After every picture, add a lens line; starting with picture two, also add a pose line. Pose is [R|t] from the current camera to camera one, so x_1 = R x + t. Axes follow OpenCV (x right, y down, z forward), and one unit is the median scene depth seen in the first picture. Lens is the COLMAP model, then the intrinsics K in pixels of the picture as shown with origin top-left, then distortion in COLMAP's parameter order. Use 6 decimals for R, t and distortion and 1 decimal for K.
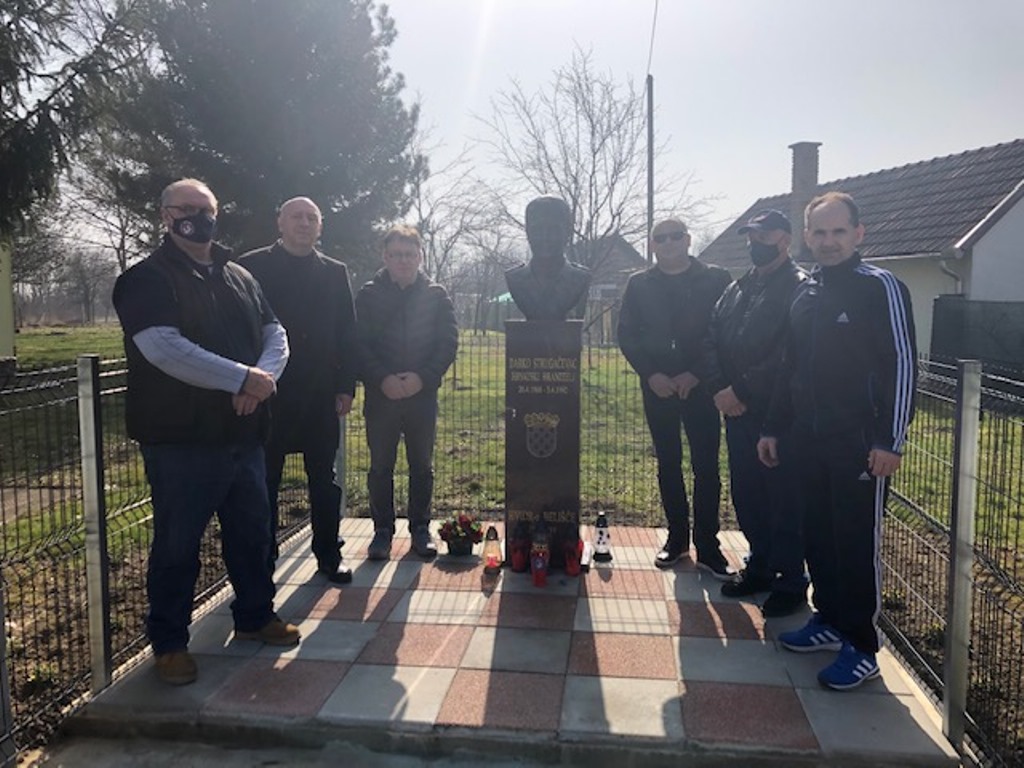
lens RADIAL K [[848.3, 0, 512.0], [0, 848.3, 384.0], [0, 0, 1]] dist [0.016642, -0.006739]
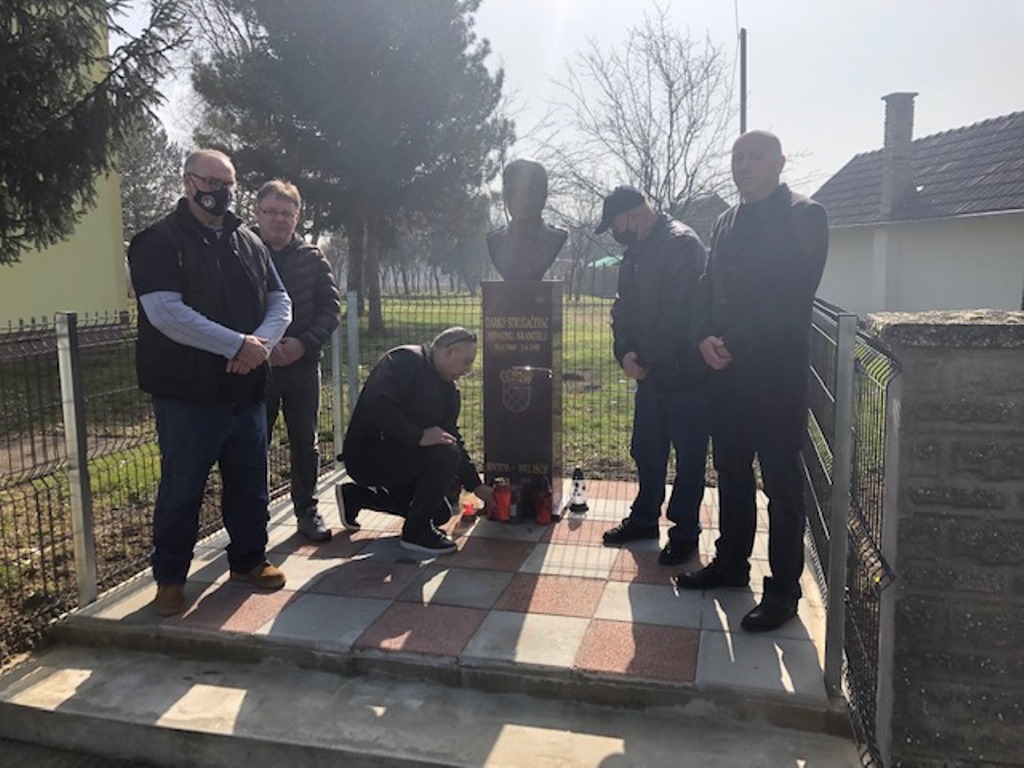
lens RADIAL K [[844.0, 0, 512.0], [0, 844.0, 384.0], [0, 0, 1]] dist [-0.008345, 0.042186]
pose [[0.992225, 0.006336, -0.124294, 0.107285], [-0.001127, 0.999120, 0.041939, 0.006120], [0.124450, -0.041472, 0.991359, -0.019747]]
